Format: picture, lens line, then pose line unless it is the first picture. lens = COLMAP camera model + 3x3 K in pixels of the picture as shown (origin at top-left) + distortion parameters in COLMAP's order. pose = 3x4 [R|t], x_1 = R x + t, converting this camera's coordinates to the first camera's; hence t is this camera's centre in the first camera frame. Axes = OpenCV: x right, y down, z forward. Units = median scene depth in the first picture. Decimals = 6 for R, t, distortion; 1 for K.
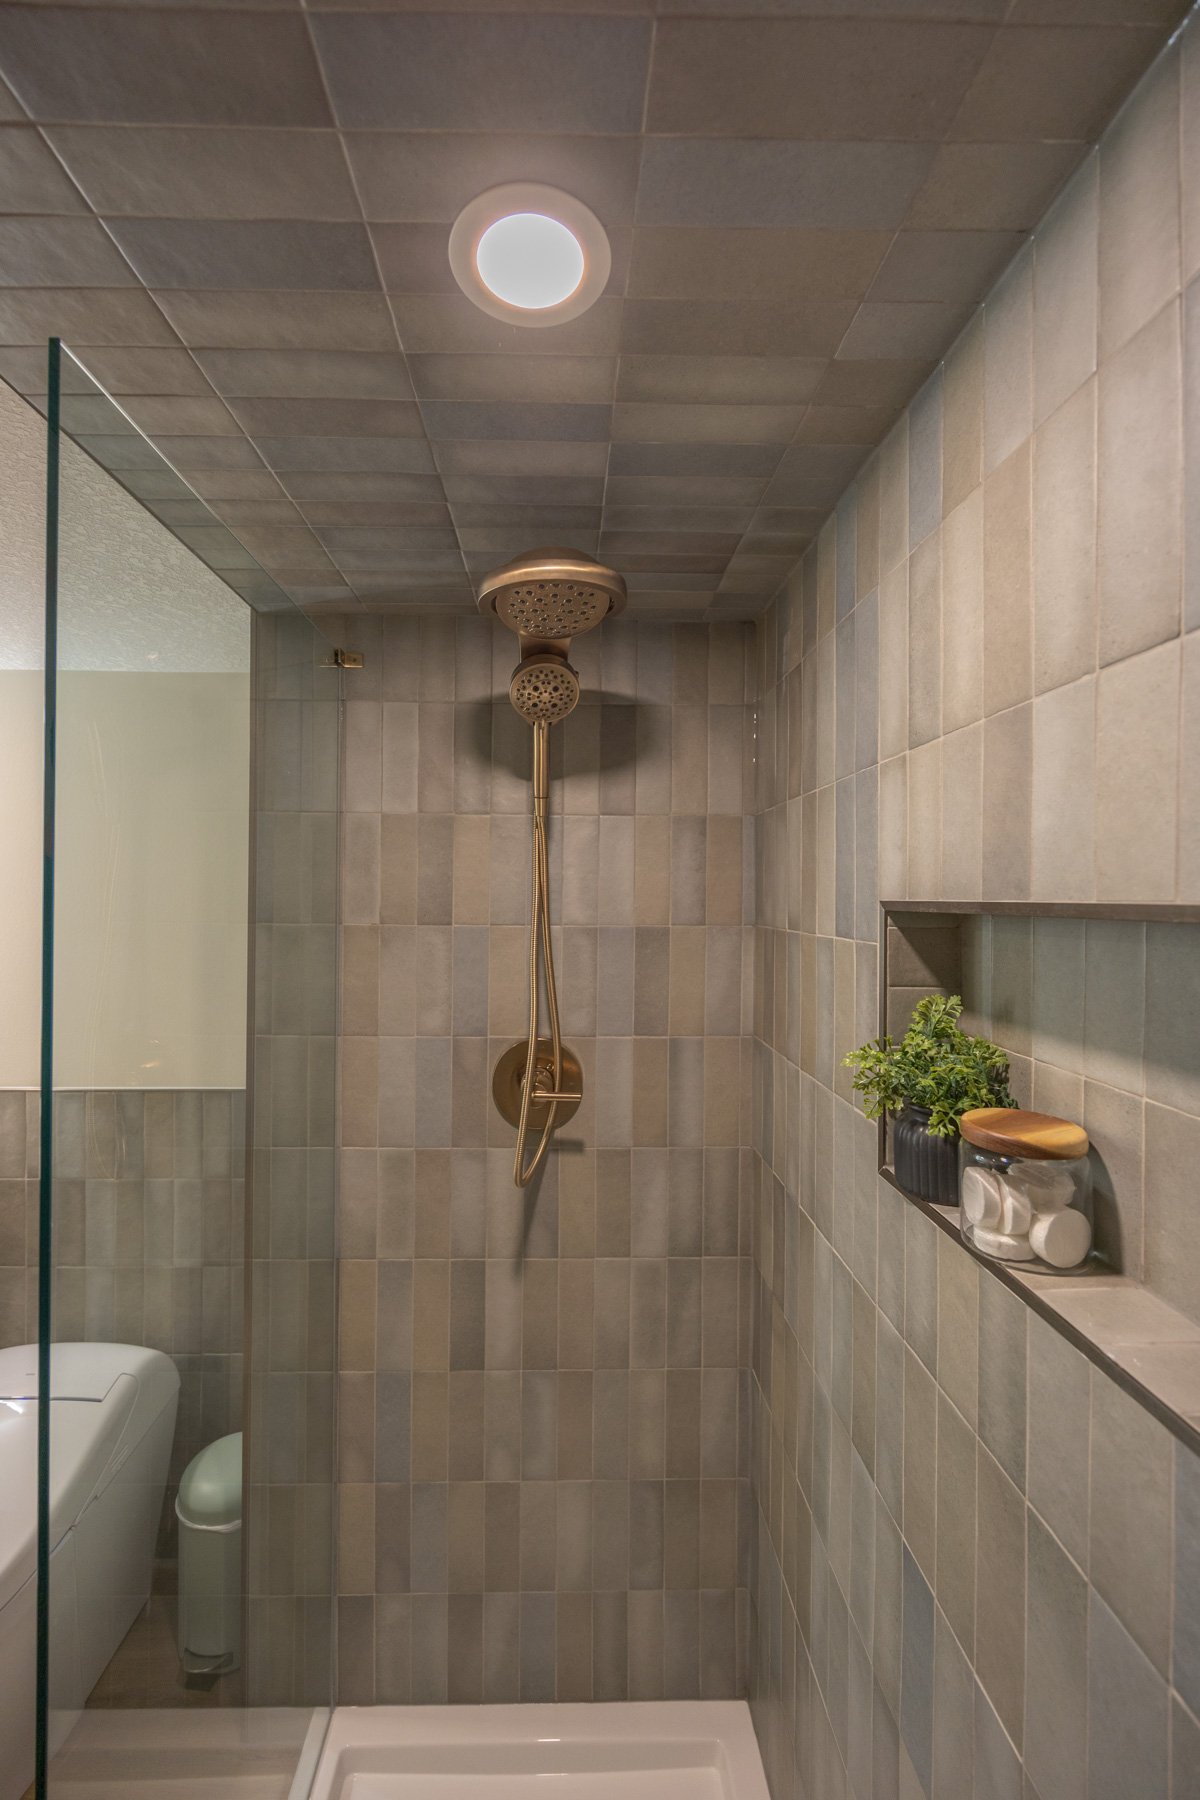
lens RADIAL K [[727.5, 0, 577.2], [0, 727.5, 895.2], [0, 0, 1]] dist [-0.001153, -0.000080]
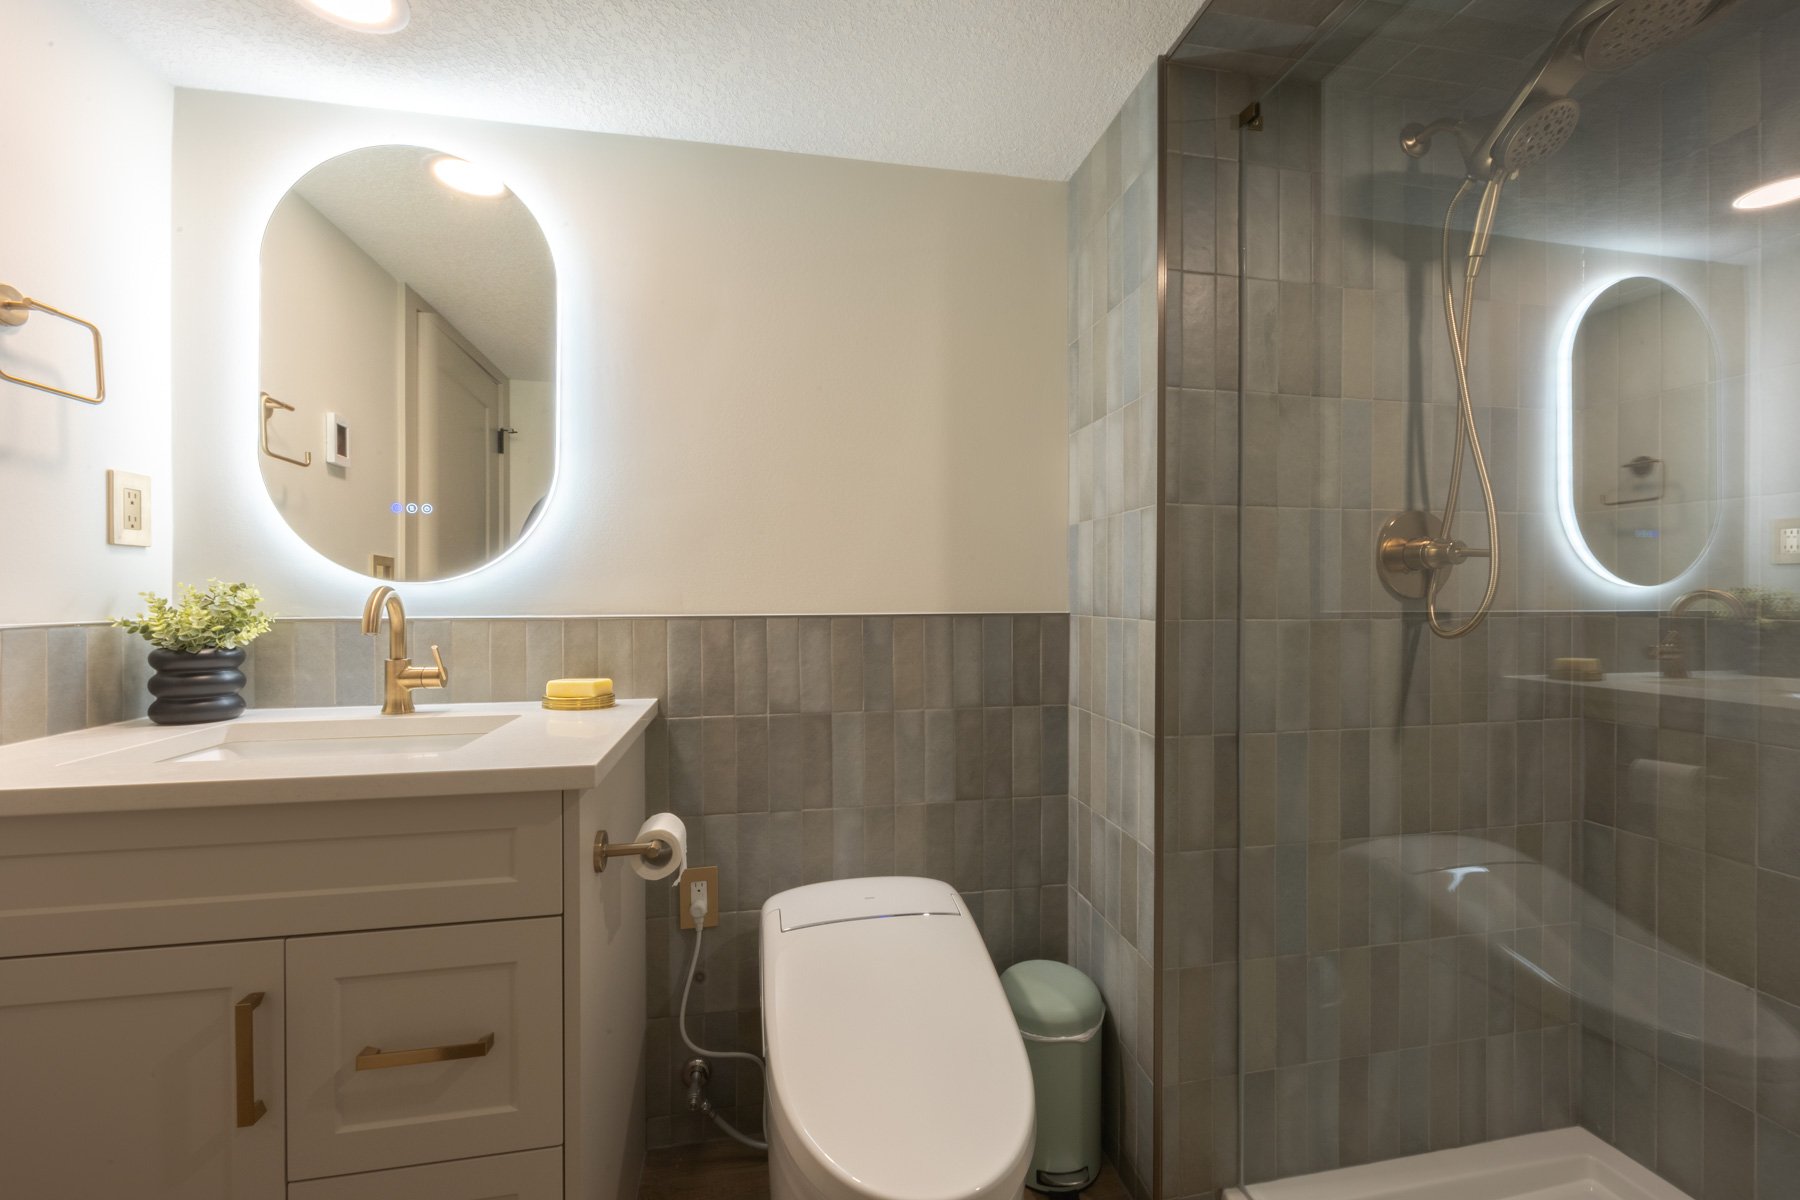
lens RADIAL K [[718.7, 0, 870.5], [0, 718.7, 609.4], [0, 0, 1]] dist [-0.001111, -0.000514]
pose [[0.985817, -0.009691, 0.167542, -0.981305], [0.008411, 0.999930, 0.008345, 0.319382], [-0.167611, -0.006817, 0.985830, 0.127433]]
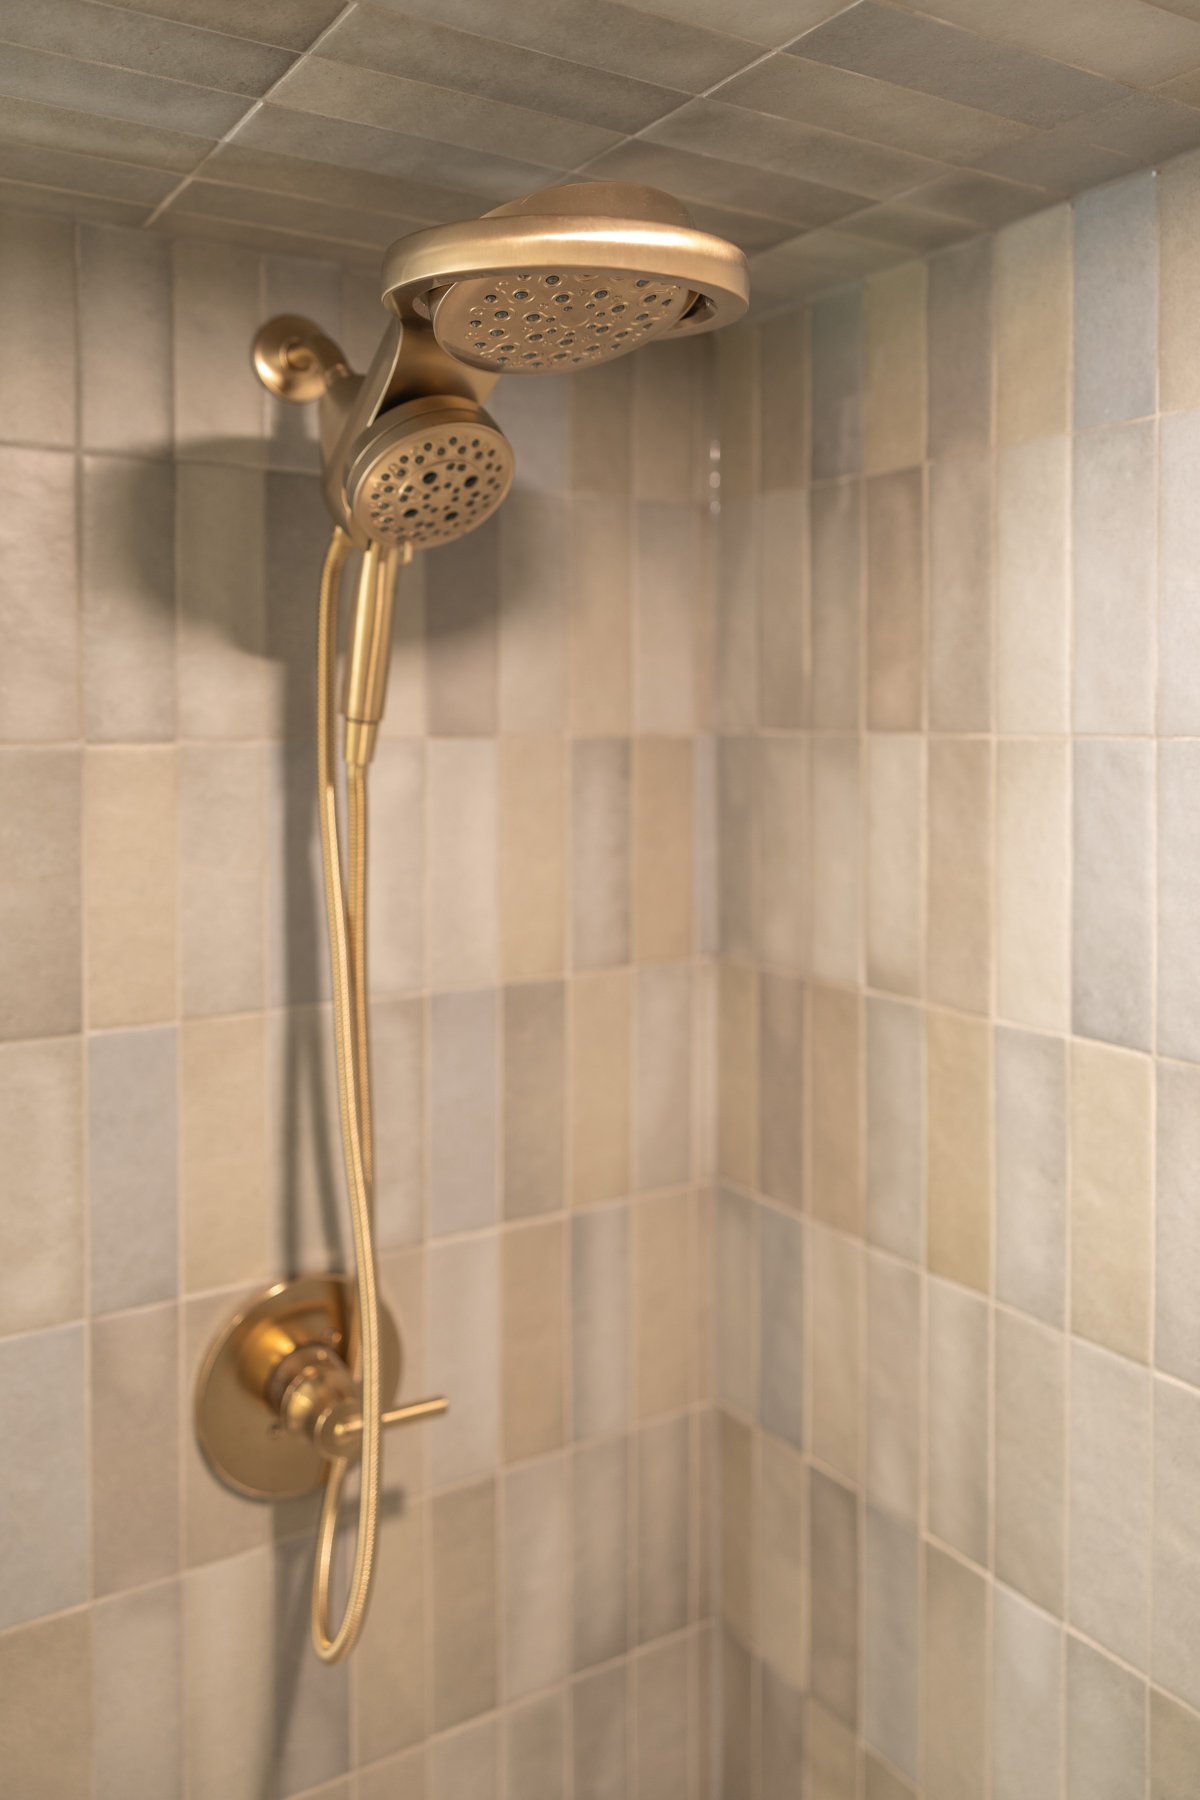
lens RADIAL K [[1428.1, 0, 579.6], [0, 1428.1, 756.3], [0, 0, 1]] dist [0.003373, 0.002520]
pose [[0.858682, -0.024855, 0.511906, -0.328400], [0.009506, 0.999424, 0.032581, -0.126764], [-0.512421, -0.023110, 0.858423, 0.220141]]
